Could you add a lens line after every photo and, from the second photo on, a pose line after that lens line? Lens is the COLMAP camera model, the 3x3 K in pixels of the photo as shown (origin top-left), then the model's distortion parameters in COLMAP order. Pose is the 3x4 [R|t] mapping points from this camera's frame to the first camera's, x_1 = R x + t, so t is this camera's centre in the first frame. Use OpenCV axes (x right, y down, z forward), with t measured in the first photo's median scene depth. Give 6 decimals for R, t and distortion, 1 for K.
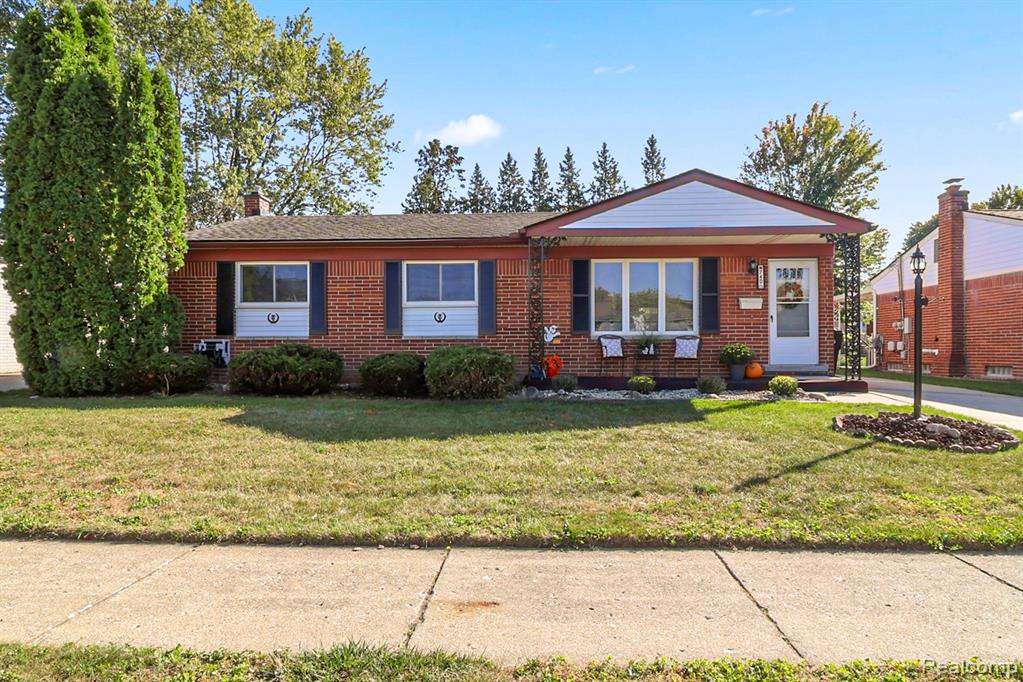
lens RADIAL K [[478.9, 0, 514.2], [0, 478.9, 324.6], [0, 0, 1]] dist [0.000879, -0.010546]
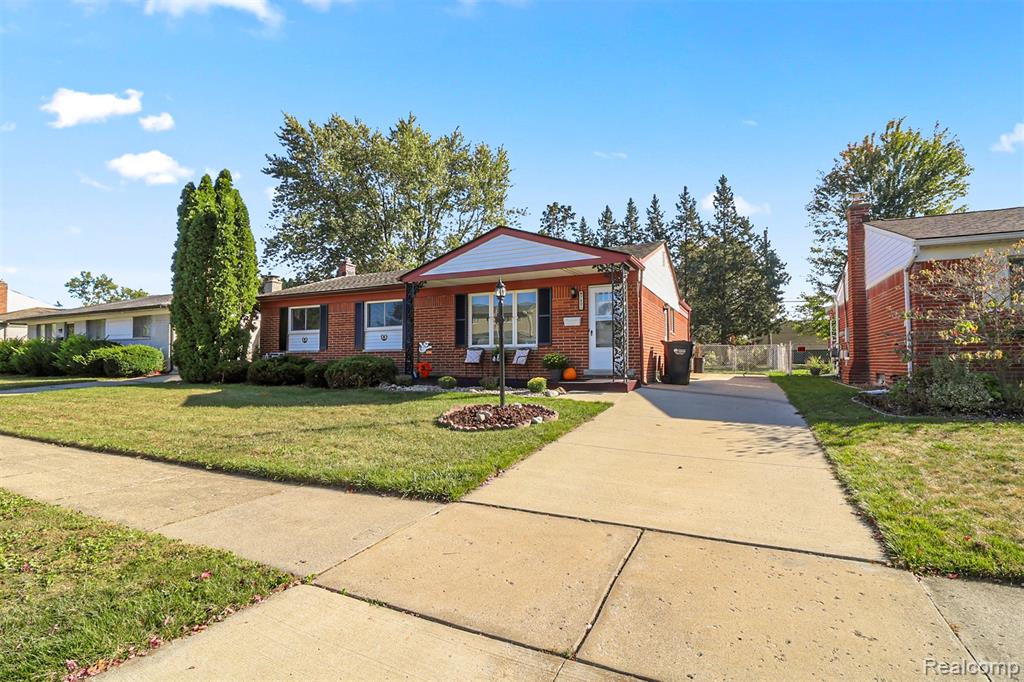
lens RADIAL K [[365.1, 0, 512.3], [0, 365.1, 331.9], [0, 0, 1]] dist [0.000043, -0.003590]
pose [[0.948843, -0.025009, -0.314756, 0.601844], [0.017714, 0.999505, -0.026014, 0.005471], [0.315251, 0.019108, 0.948816, 0.018794]]
